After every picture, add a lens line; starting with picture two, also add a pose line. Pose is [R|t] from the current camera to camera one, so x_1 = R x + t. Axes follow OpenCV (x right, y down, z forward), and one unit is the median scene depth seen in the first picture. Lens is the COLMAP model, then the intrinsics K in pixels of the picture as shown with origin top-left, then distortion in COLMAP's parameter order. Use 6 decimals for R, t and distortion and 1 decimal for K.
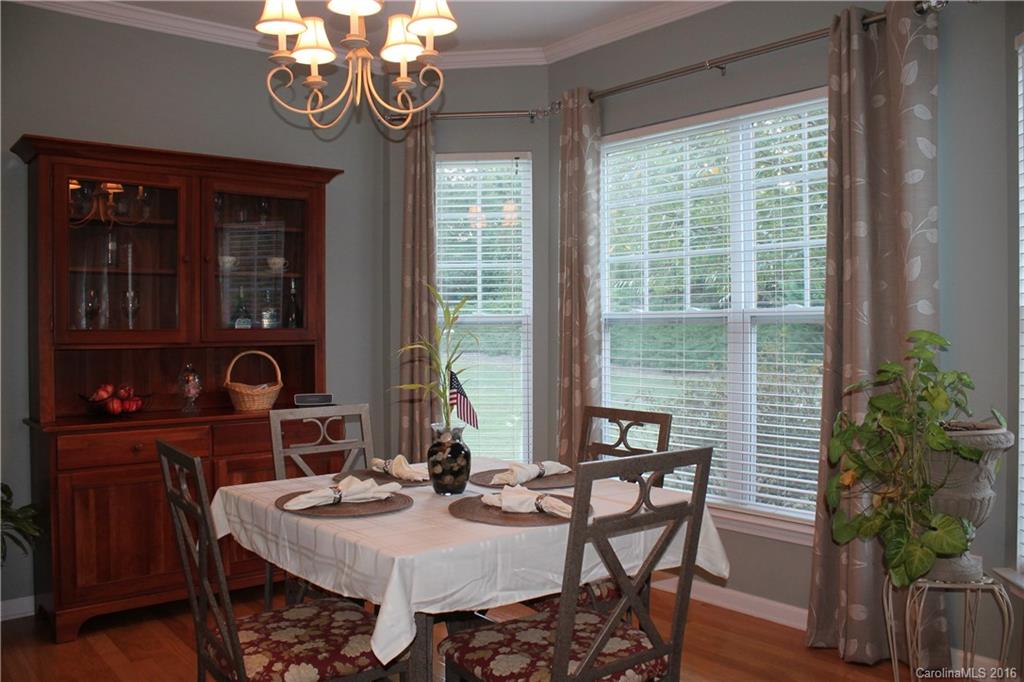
lens RADIAL K [[853.8, 0, 514.5], [0, 853.8, 337.6], [0, 0, 1]] dist [-0.178131, 0.171311]
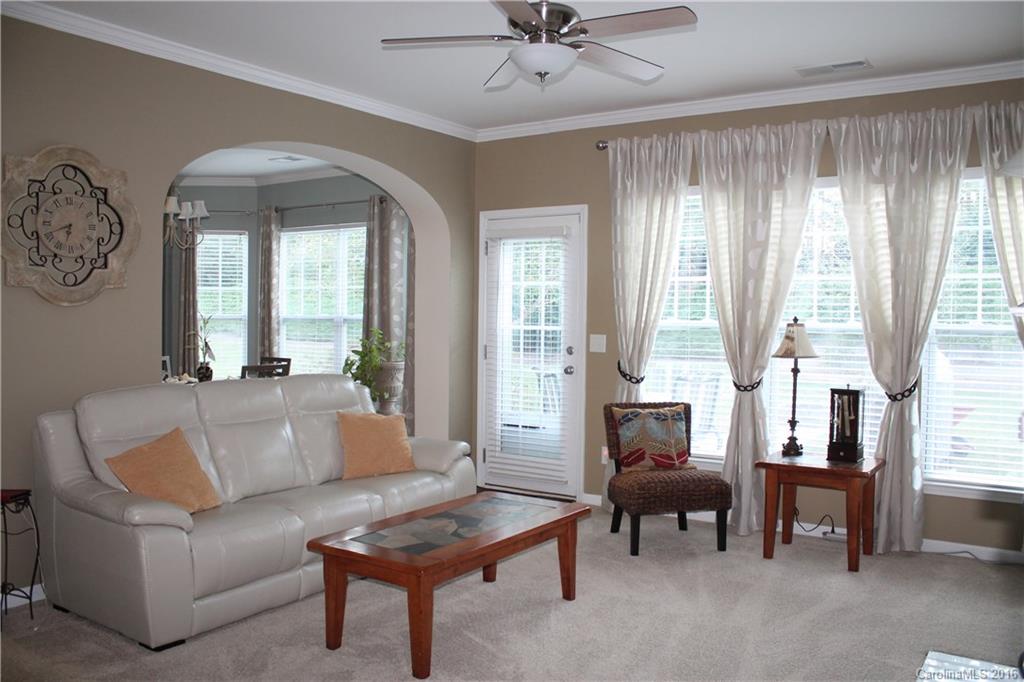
lens RADIAL K [[853.8, 0, 514.5], [0, 853.8, 337.6], [0, 0, 1]] dist [-0.178131, 0.171311]
pose [[0.960082, 0.004058, 0.279690, 0.078770], [-0.010496, 0.999713, 0.021526, -0.025826], [-0.279522, -0.023602, 0.959849, -1.148889]]
